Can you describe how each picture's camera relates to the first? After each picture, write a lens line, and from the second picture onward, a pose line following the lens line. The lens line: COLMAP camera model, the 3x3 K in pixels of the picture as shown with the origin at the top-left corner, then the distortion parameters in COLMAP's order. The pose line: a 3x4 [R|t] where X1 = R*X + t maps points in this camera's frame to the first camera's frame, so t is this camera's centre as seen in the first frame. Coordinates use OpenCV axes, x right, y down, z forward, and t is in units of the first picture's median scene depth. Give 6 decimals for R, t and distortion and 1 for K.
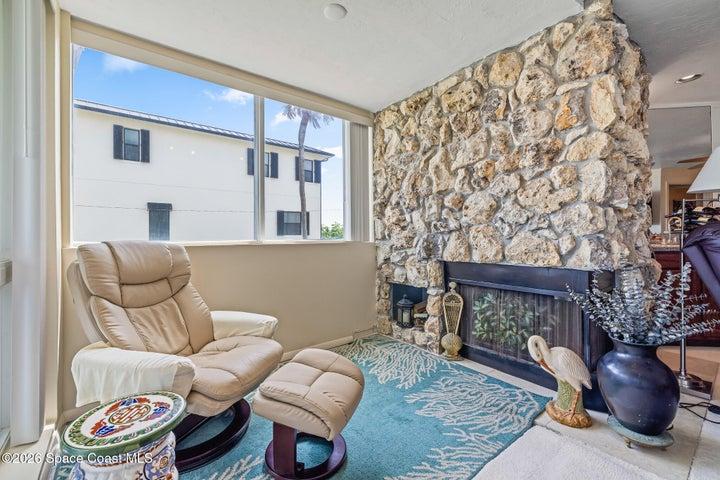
lens RADIAL K [[303.2, 0, 365.5], [0, 303.2, 235.0], [0, 0, 1]] dist [0.000853, 0.000324]
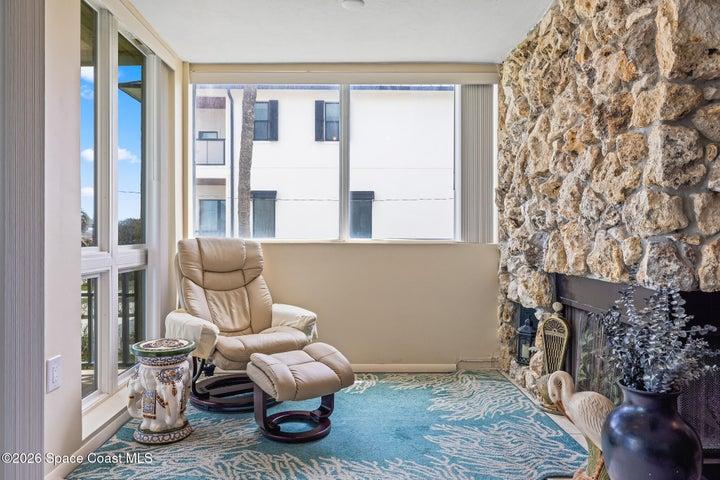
lens RADIAL K [[484.0, 0, 354.3], [0, 484.0, 239.4], [0, 0, 1]] dist [0.004387, 0.002458]
pose [[0.802945, 0.013445, -0.595901, 0.762046], [-0.005101, 0.999864, 0.015686, -0.006075], [0.596031, -0.009555, 0.802904, -0.225327]]
